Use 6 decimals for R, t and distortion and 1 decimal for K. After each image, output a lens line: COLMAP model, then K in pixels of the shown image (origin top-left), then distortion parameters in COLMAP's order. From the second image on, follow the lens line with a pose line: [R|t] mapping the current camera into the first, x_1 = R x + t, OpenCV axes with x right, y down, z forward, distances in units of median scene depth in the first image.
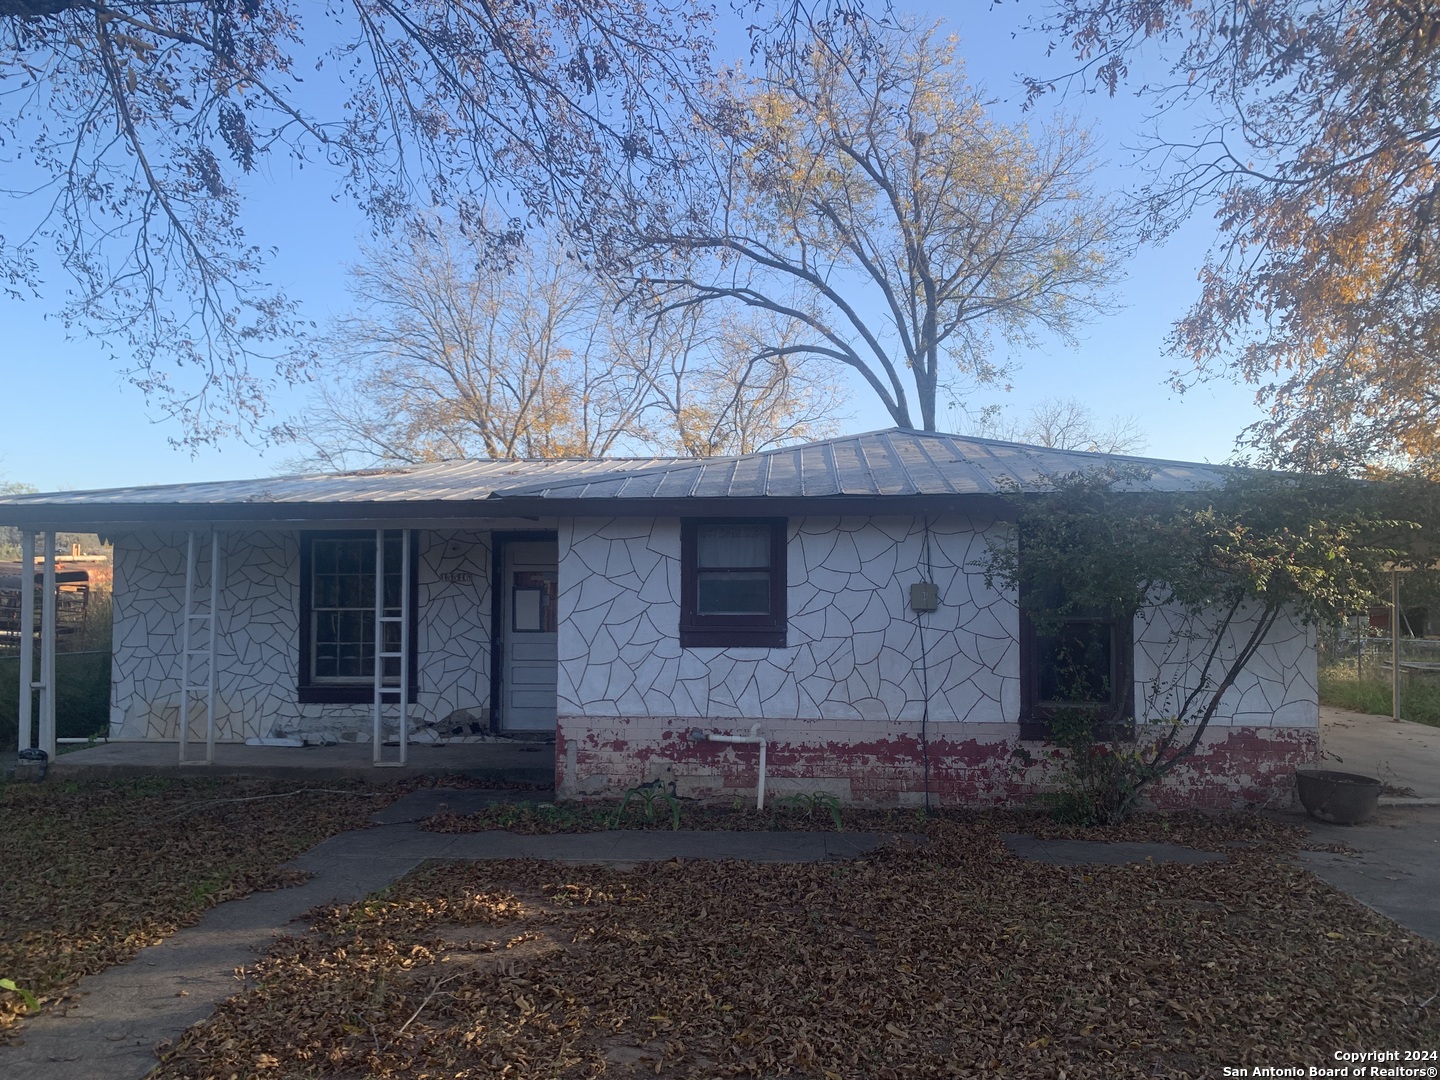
lens RADIAL K [[1101.2, 0, 722.9], [0, 1101.2, 534.9], [0, 0, 1]] dist [0.129624, -0.295317]
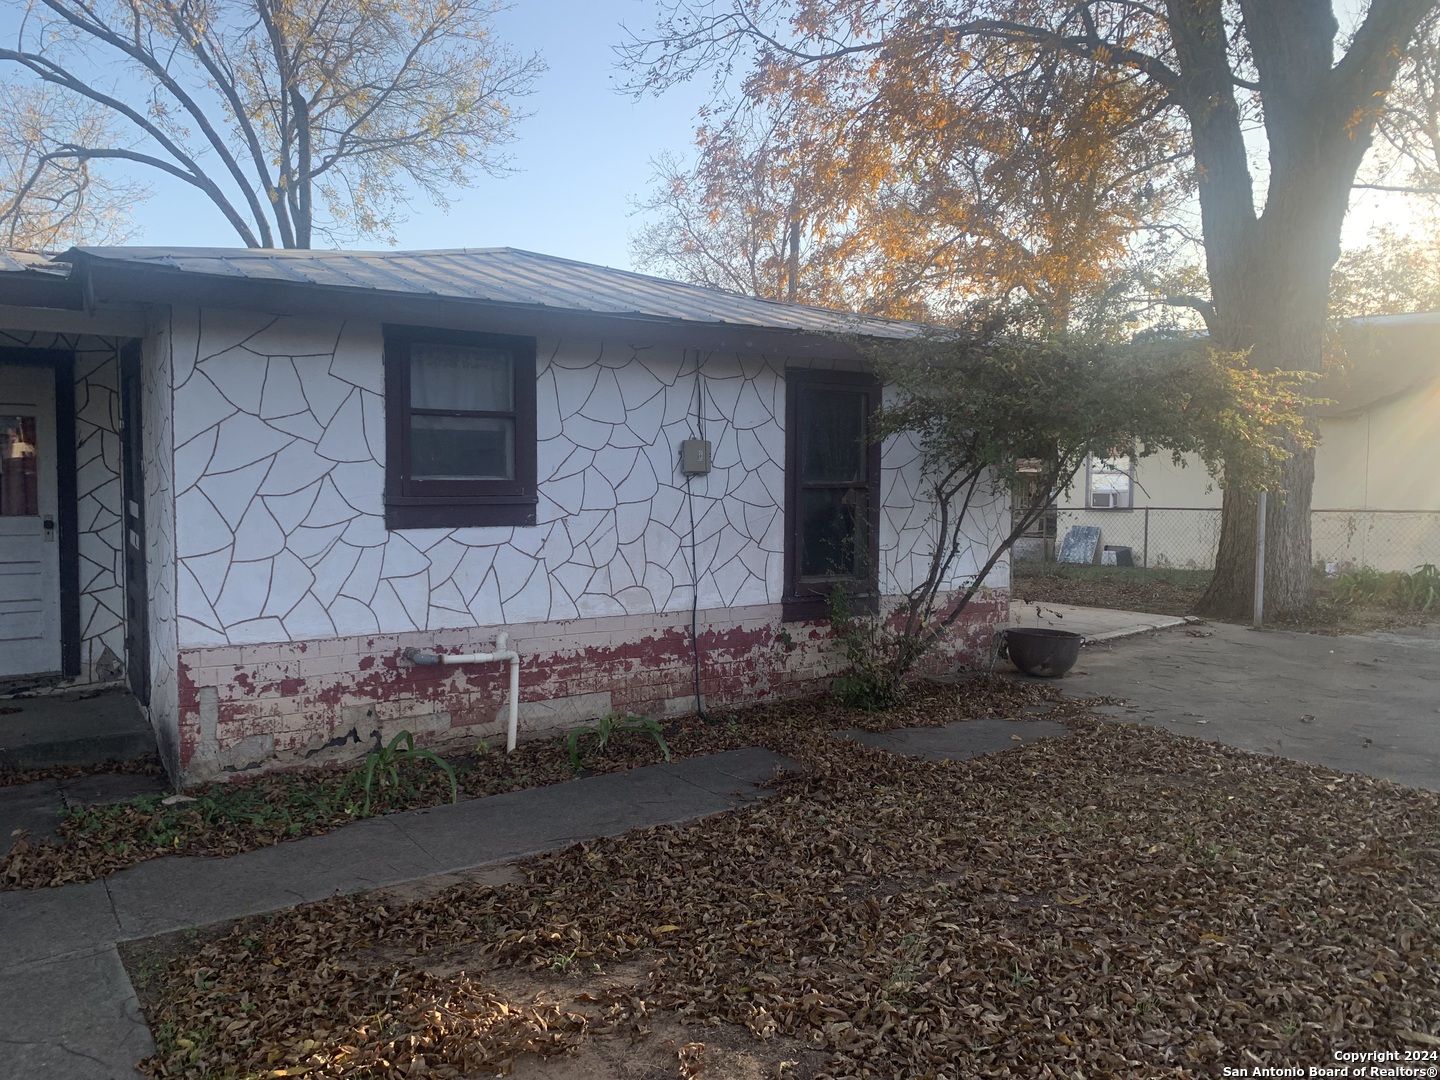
lens RADIAL K [[1084.8, 0, 723.3], [0, 1084.8, 536.2], [0, 0, 1]] dist [0.004601, -0.011608]
pose [[0.773011, -0.034927, 0.633430, -0.291554], [-0.033658, 0.994819, 0.095930, 0.036816], [-0.633499, -0.095475, 0.767831, 0.374402]]
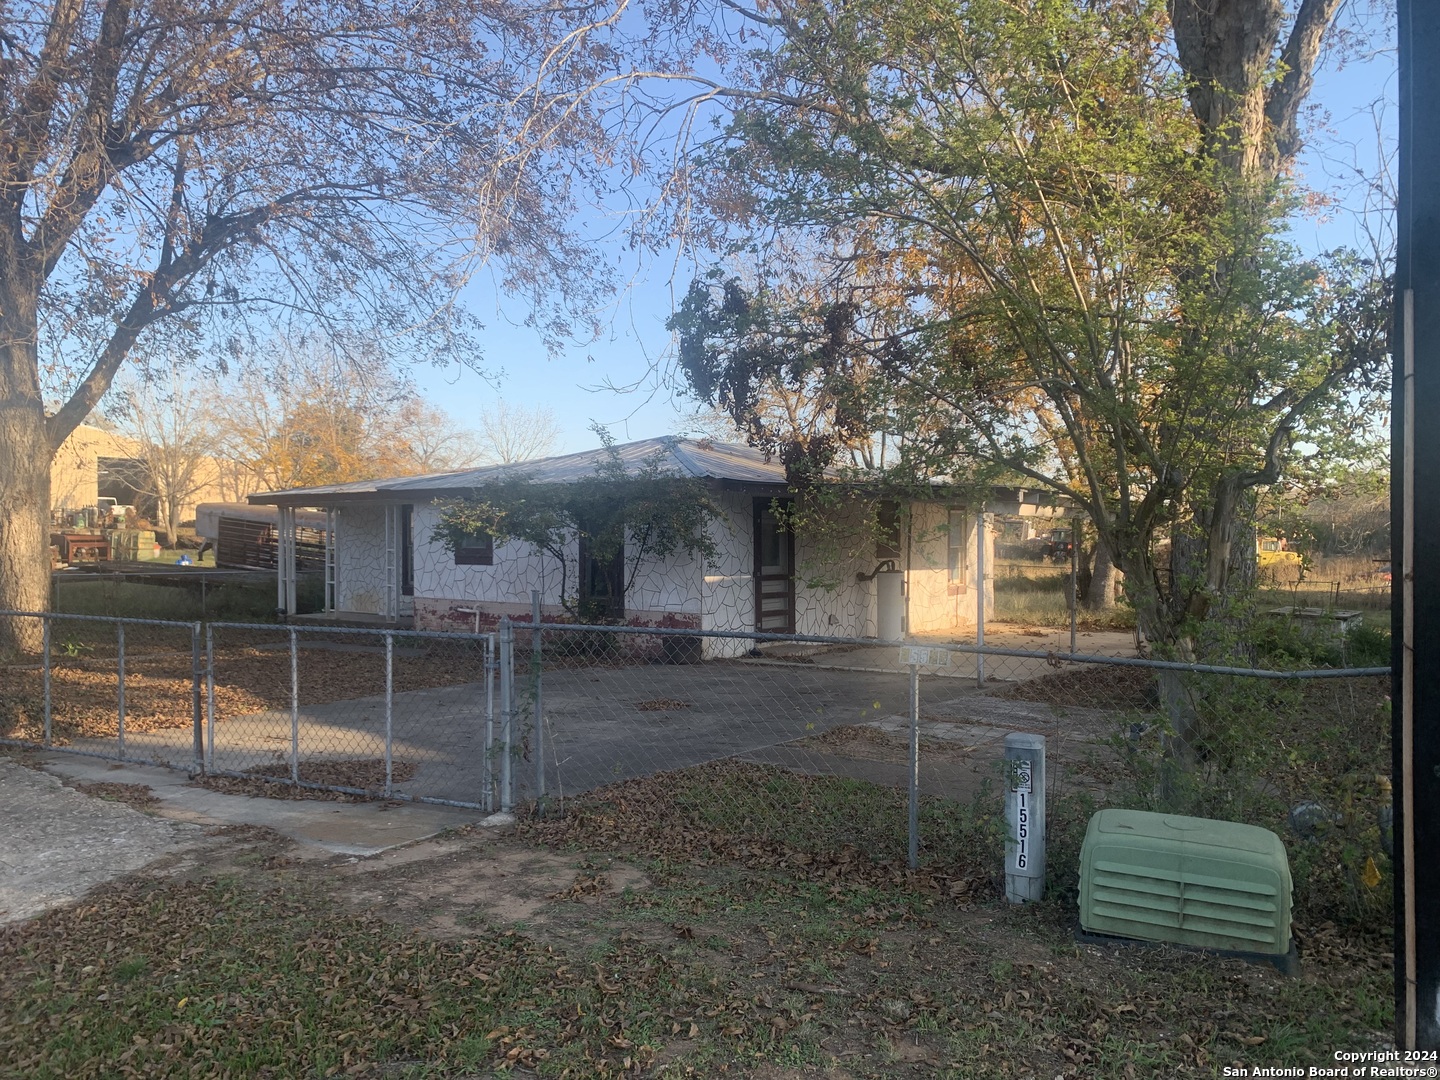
lens RADIAL K [[1091.9, 0, 720.6], [0, 1091.9, 533.6], [0, 0, 1]] dist [0.034255, -0.046085]
pose [[0.854083, 0.000070, -0.520137, 1.373367], [0.021085, 0.999173, 0.034756, -0.010489], [0.519709, -0.040652, 0.853376, -0.411867]]
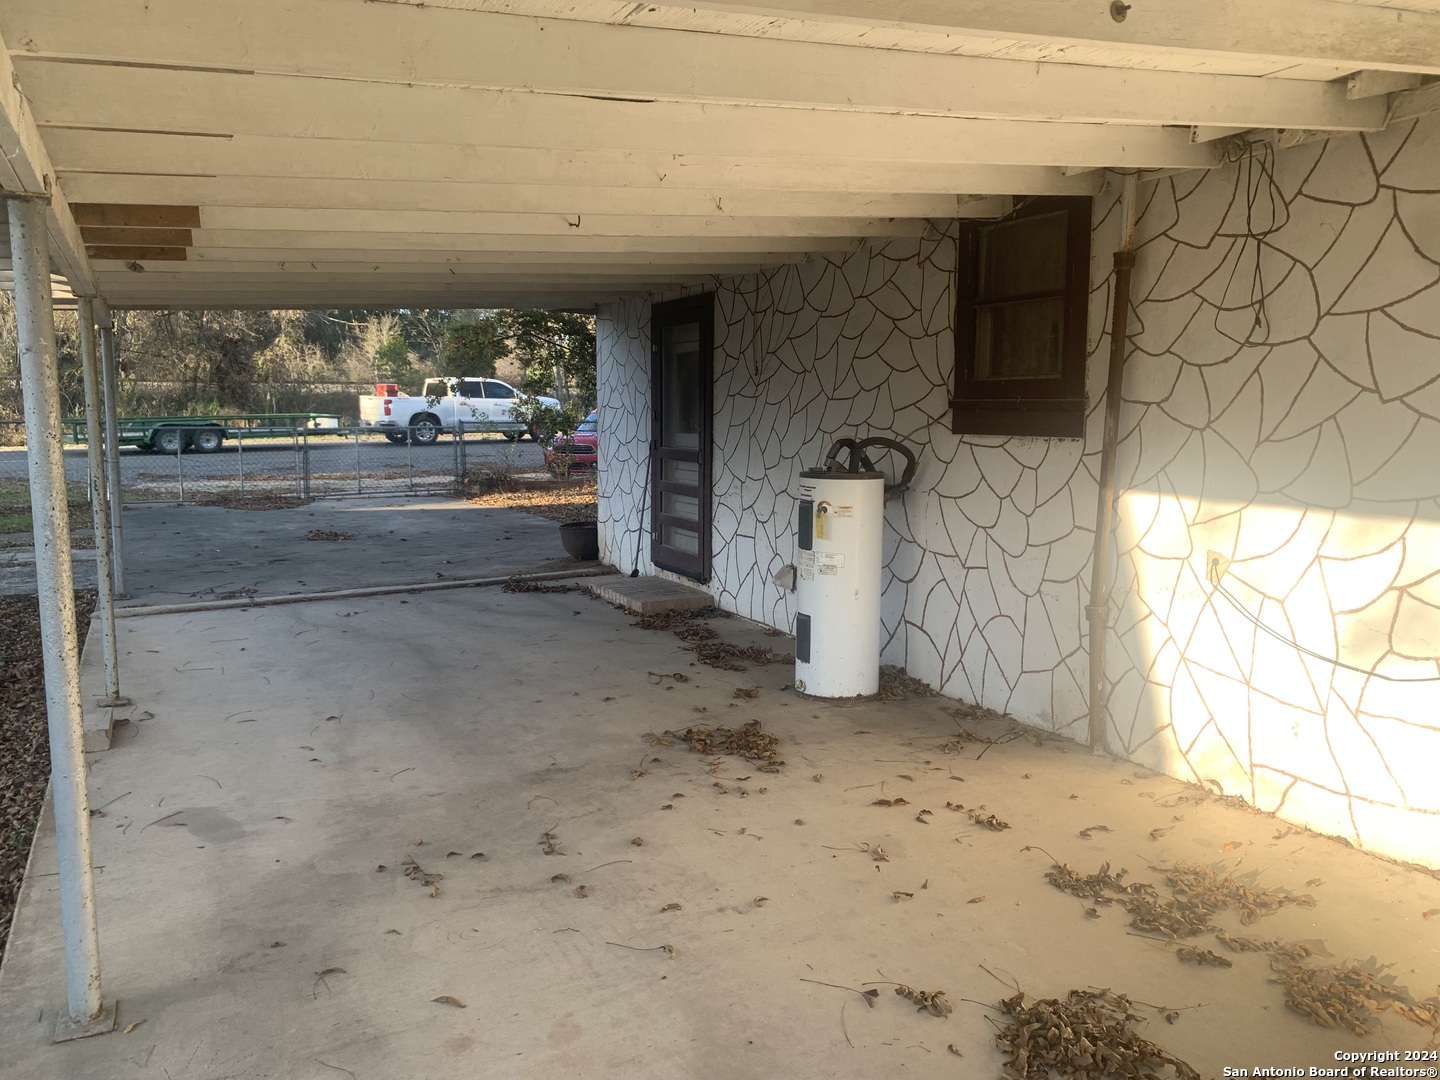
lens RADIAL K [[1102.2, 0, 702.2], [0, 1102.2, 539.5], [0, 0, 1]] dist [0.011231, -0.008591]
pose [[-0.857313, 0.066936, -0.510426, 0.992652], [0.028433, 0.996154, 0.082876, 0.119094], [0.514010, 0.056537, -0.855919, 1.982850]]
